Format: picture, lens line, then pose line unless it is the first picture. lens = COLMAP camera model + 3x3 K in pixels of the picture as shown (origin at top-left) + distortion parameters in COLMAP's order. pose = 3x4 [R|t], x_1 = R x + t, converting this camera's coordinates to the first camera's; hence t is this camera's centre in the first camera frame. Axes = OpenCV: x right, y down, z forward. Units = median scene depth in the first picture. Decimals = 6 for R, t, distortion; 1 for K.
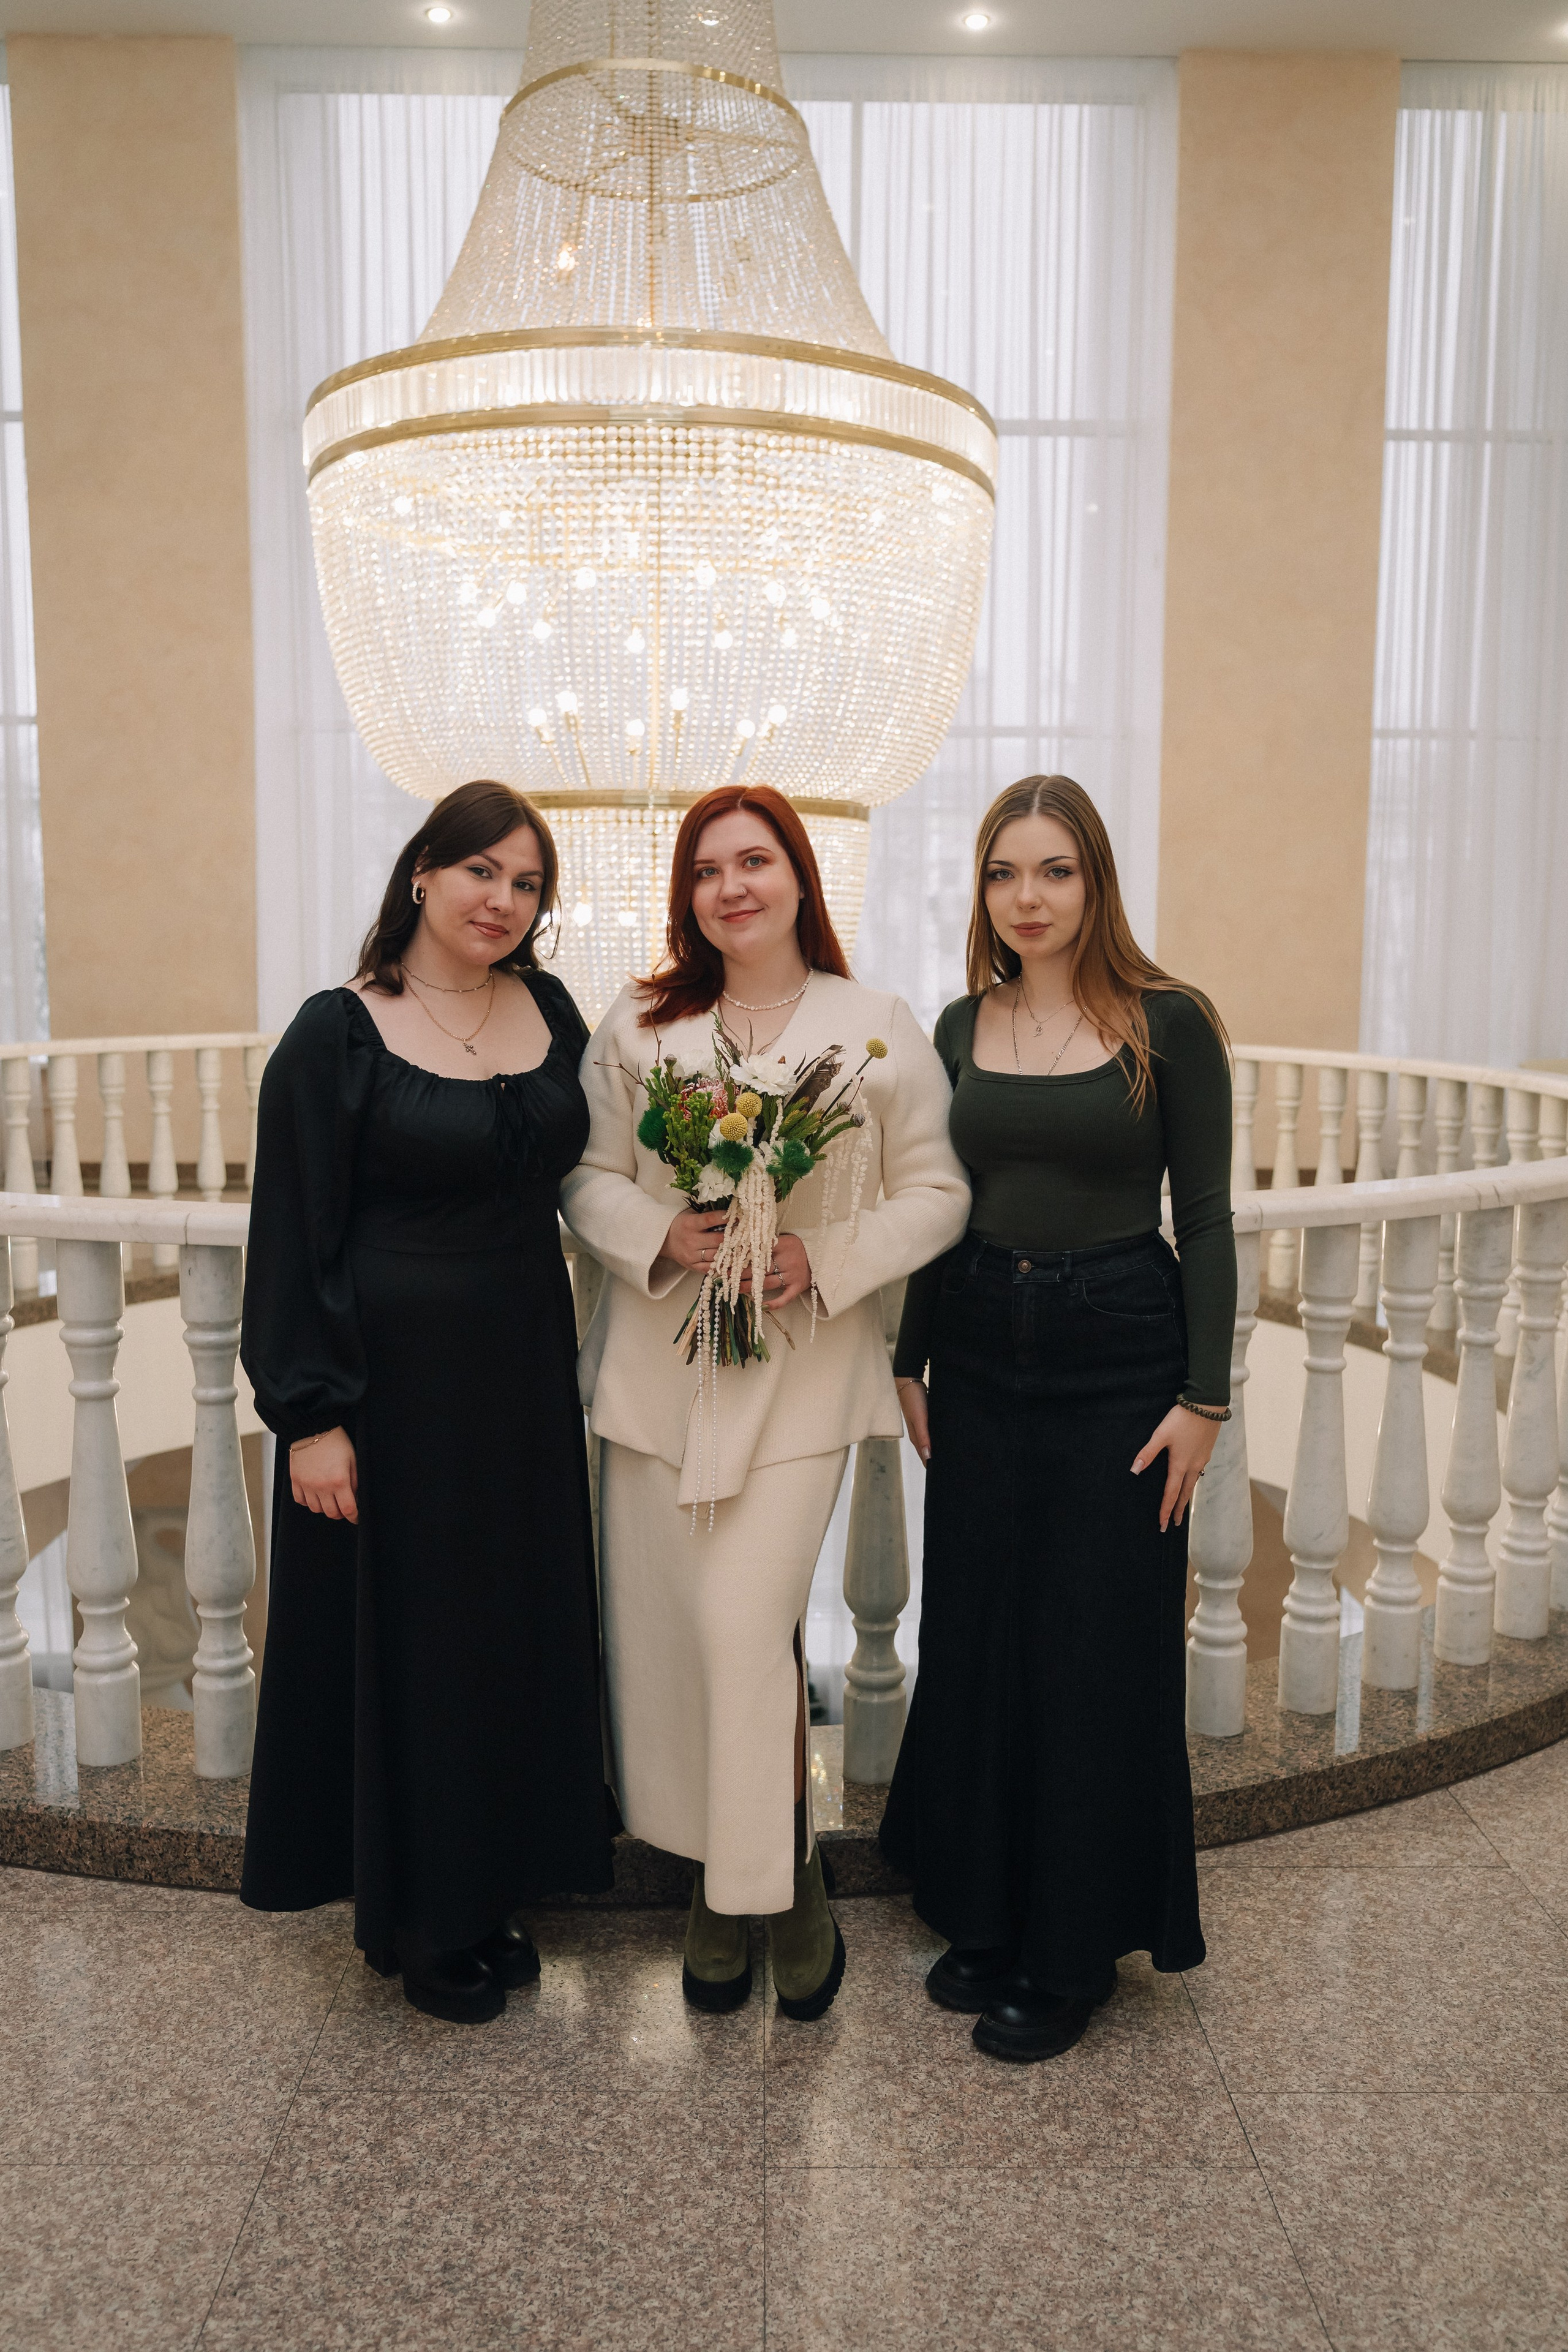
lens RADIAL K [[1869.5, 0, 784.0], [0, 1869.5, 1176.0], [0, 0, 1]] dist [-0.003279, -0.004176]
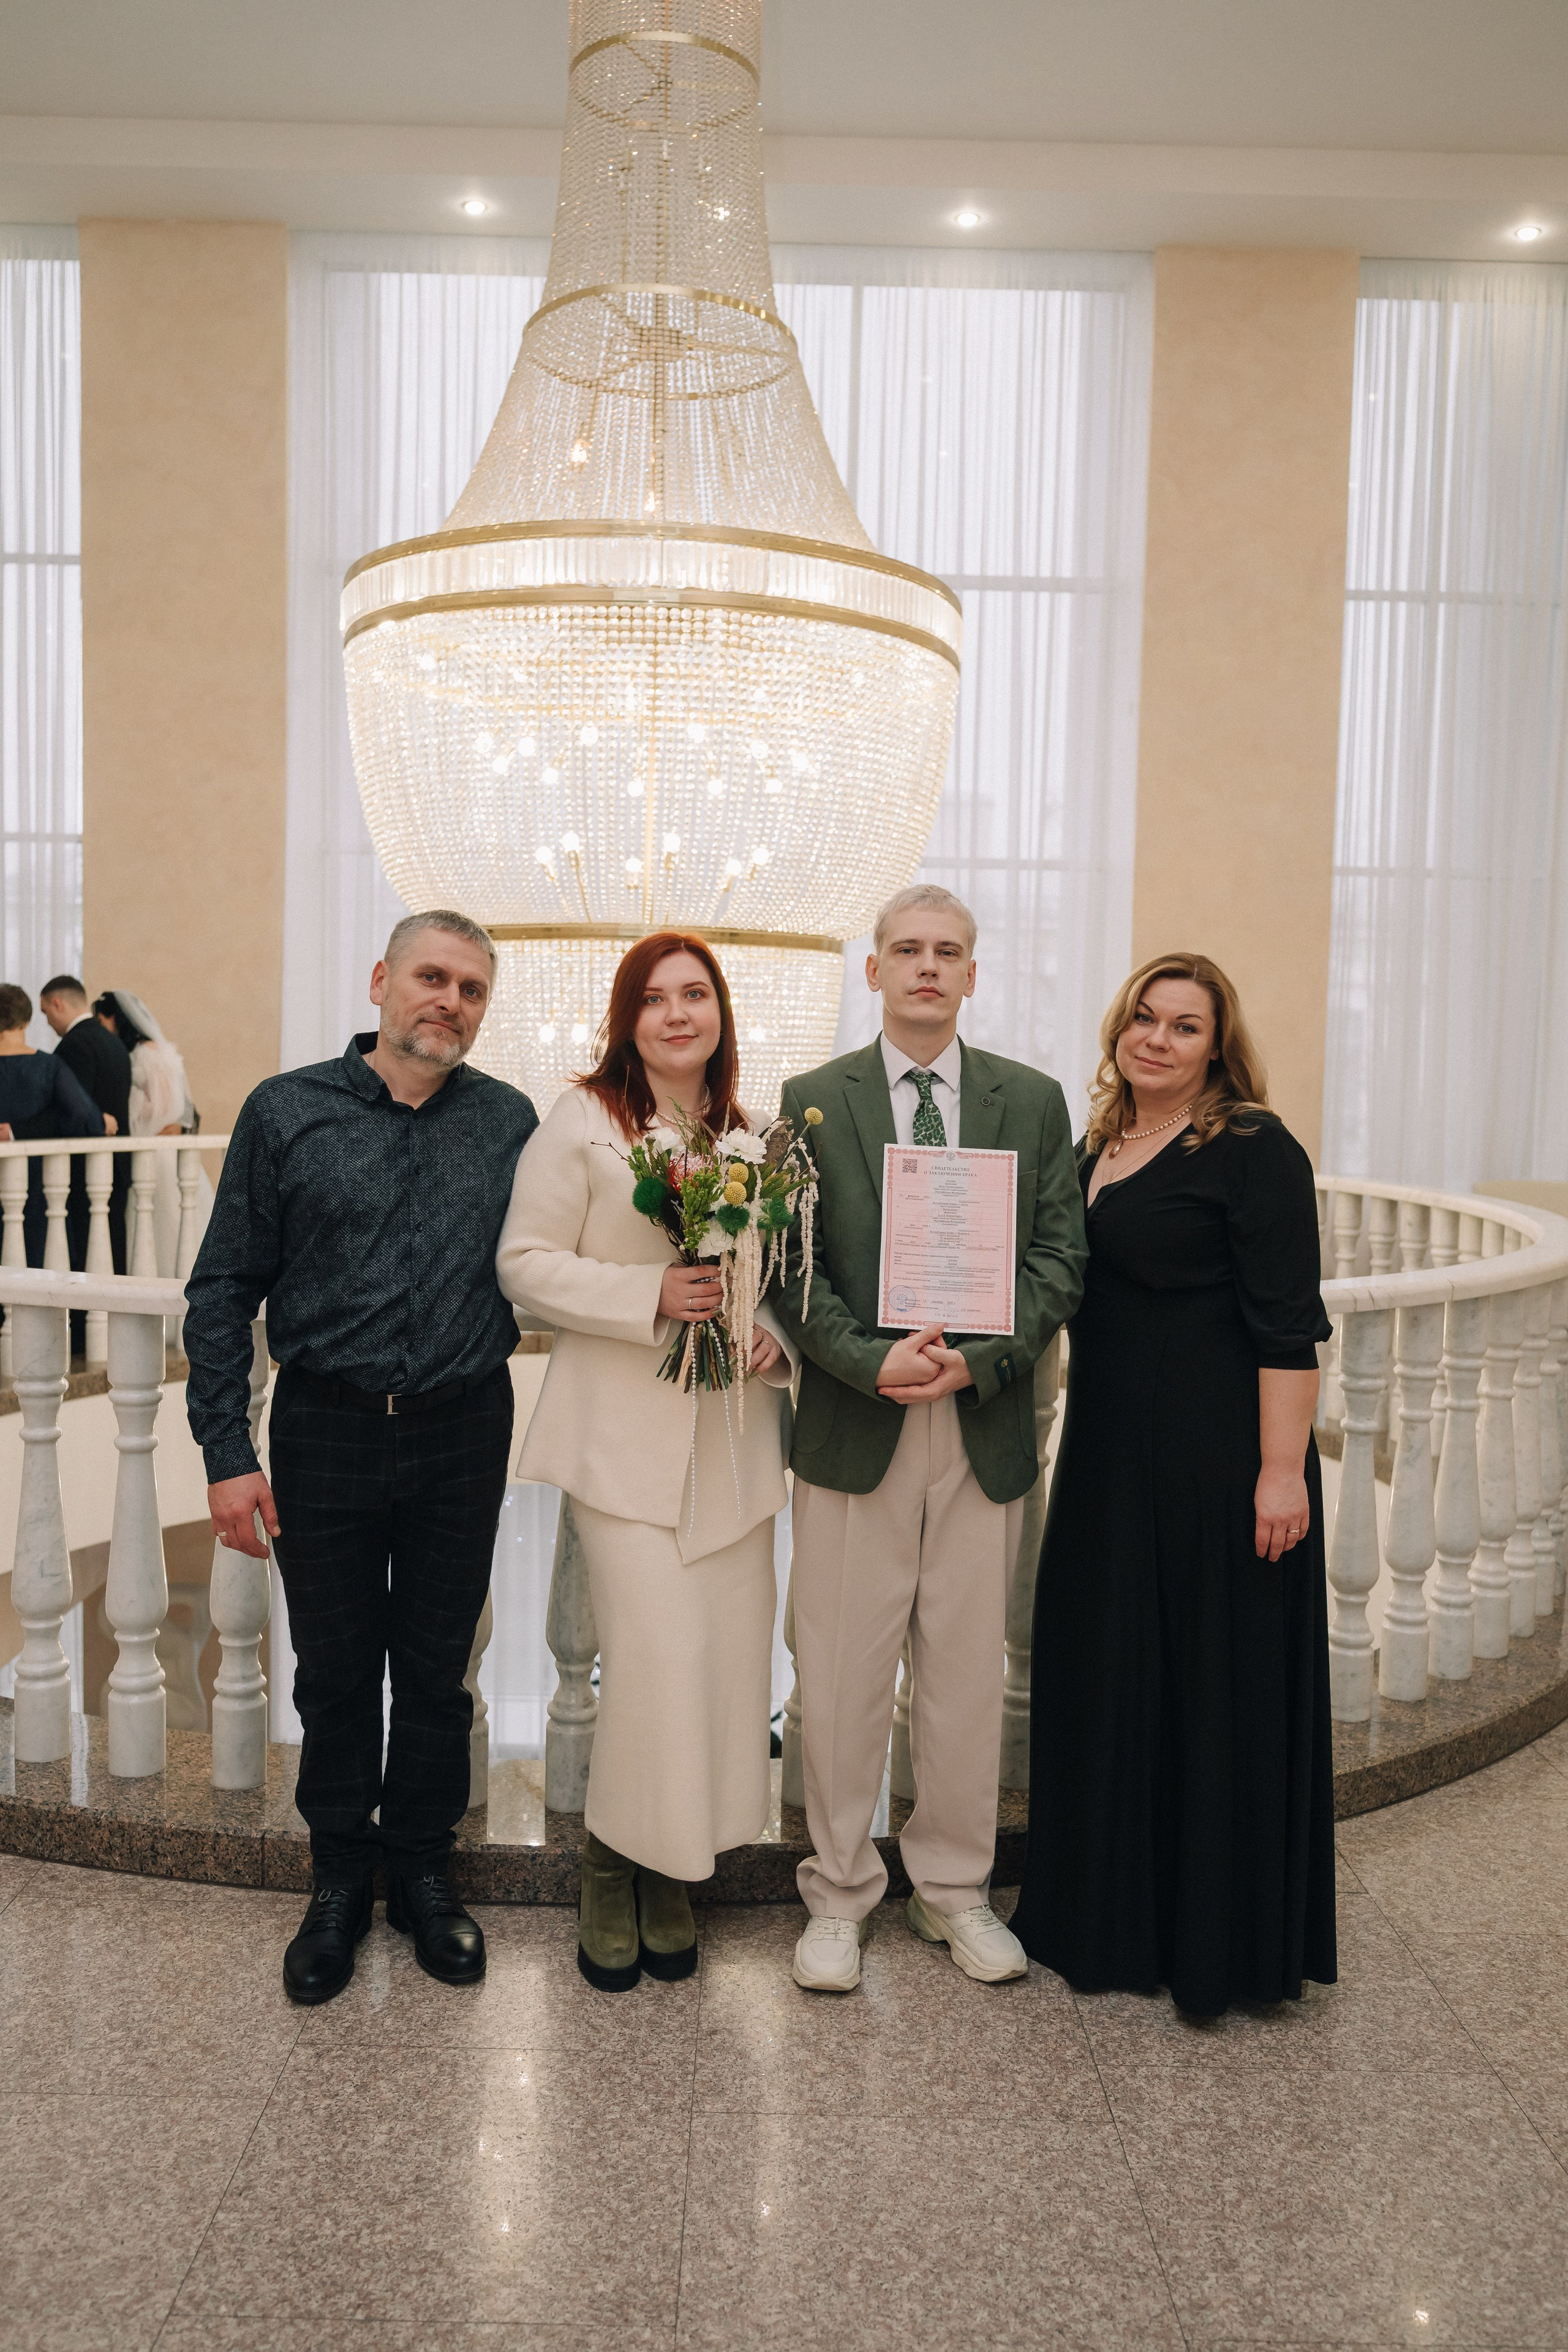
lens RADIAL K [[1876.7, 0, 772.7], [0, 1876.7, 1183.6], [0, 0, 1]] dist [-0.003339, -0.003560]
pose [[0.999757, 0.018188, -0.012423, 0.035314], [-0.018825, 0.998402, -0.053287, 0.008724], [0.011434, 0.053508, 0.998502, -0.163597]]
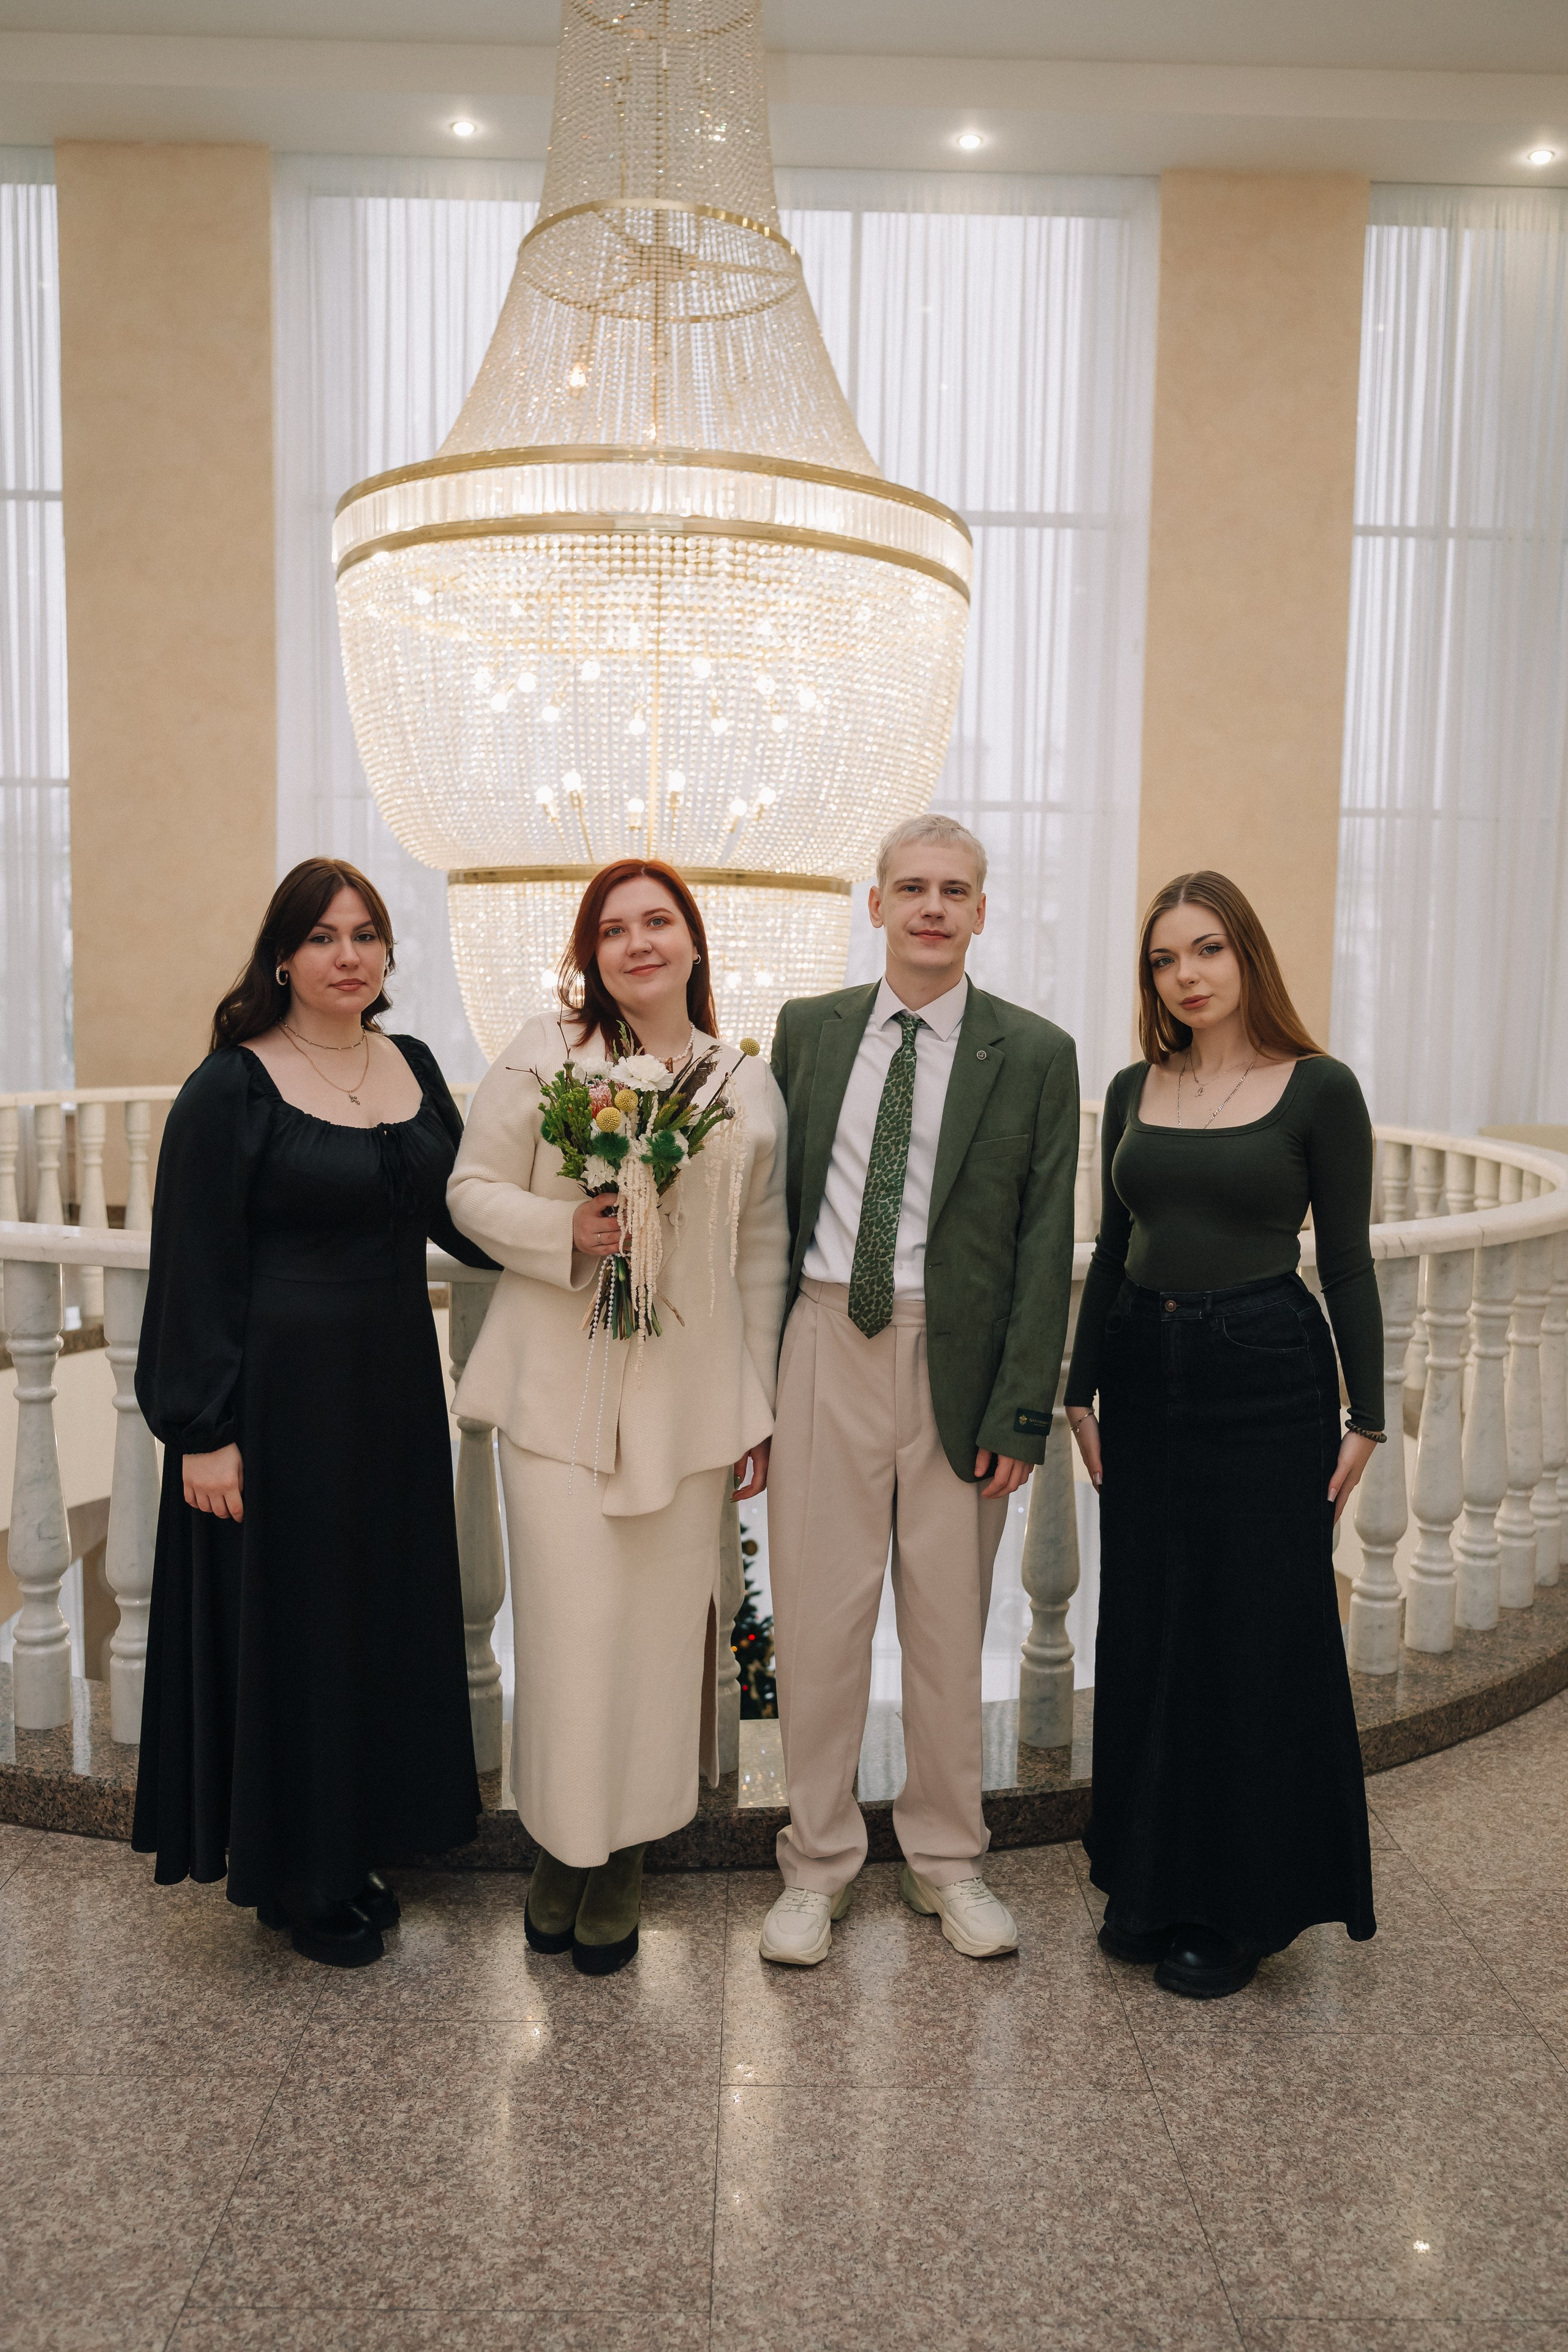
lens RADIAL K [[1866.5, 0, 789.4], [0, 1866.5, 1188.4], [0, 0, 1]] dist [-0.004062, -0.002692]
pose [[0.999917, 0.012882, 0.000920, 0.019088], [-0.012857, 0.999645, -0.023332, 0.007602], [-0.001220, 0.023318, 0.999727, -0.120161]]
